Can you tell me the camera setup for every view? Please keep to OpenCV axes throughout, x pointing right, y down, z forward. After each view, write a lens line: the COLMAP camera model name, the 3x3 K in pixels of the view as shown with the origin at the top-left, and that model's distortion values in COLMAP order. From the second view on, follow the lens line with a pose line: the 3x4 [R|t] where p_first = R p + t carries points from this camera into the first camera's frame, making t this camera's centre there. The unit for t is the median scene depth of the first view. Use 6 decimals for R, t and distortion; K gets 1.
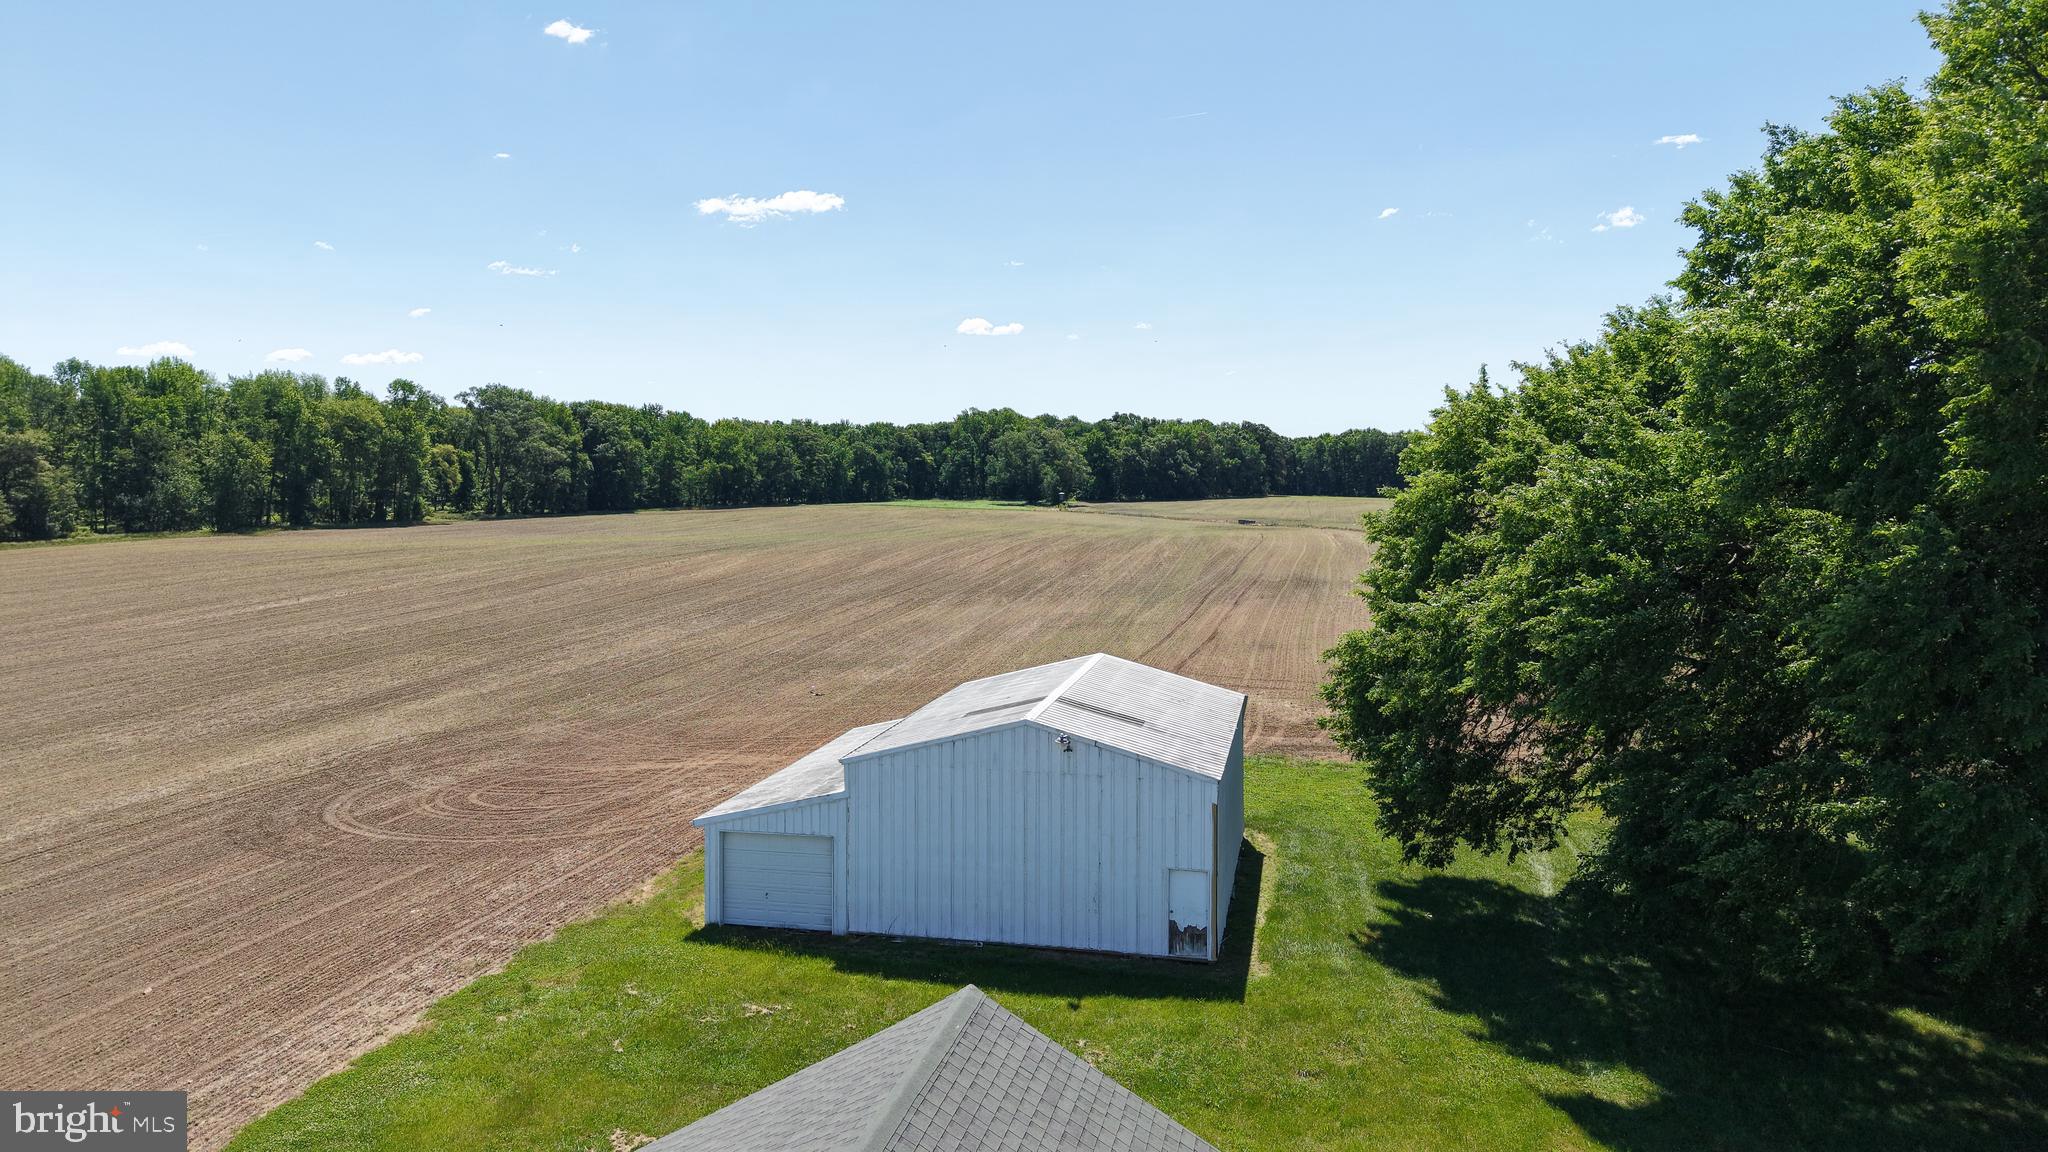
lens RADIAL K [[1413.6, 0, 1016.2], [0, 1413.6, 561.0], [0, 0, 1]] dist [0.030539, -0.008192]
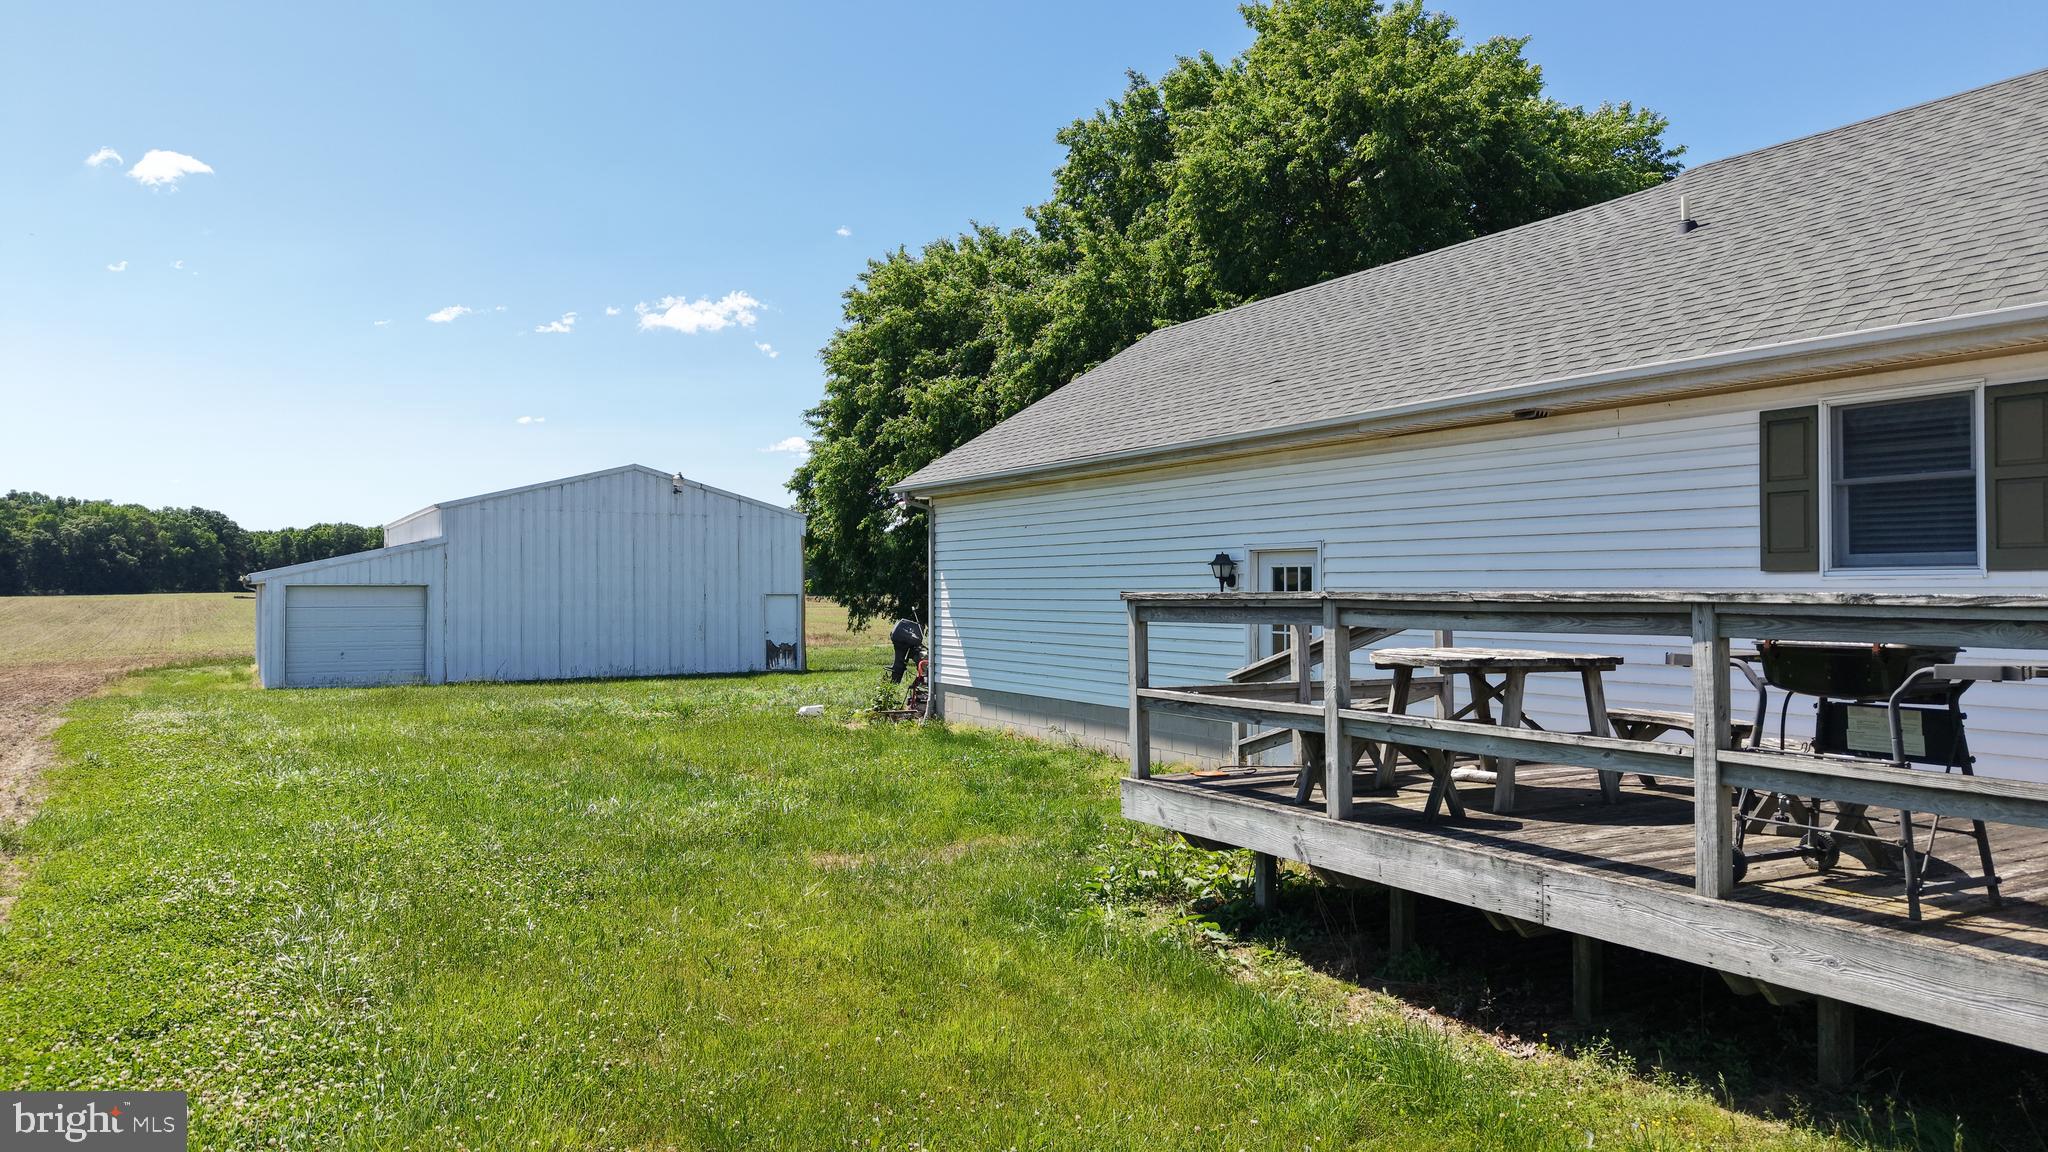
lens RADIAL K [[1413.6, 0, 1019.6], [0, 1413.6, 582.3], [0, 0, 1]] dist [0.030539, -0.008192]
pose [[0.753950, 0.004618, 0.656915, -0.472370], [0.042892, 0.997496, -0.056239, 0.270834], [-0.655530, 0.070578, 0.751864, 0.006422]]
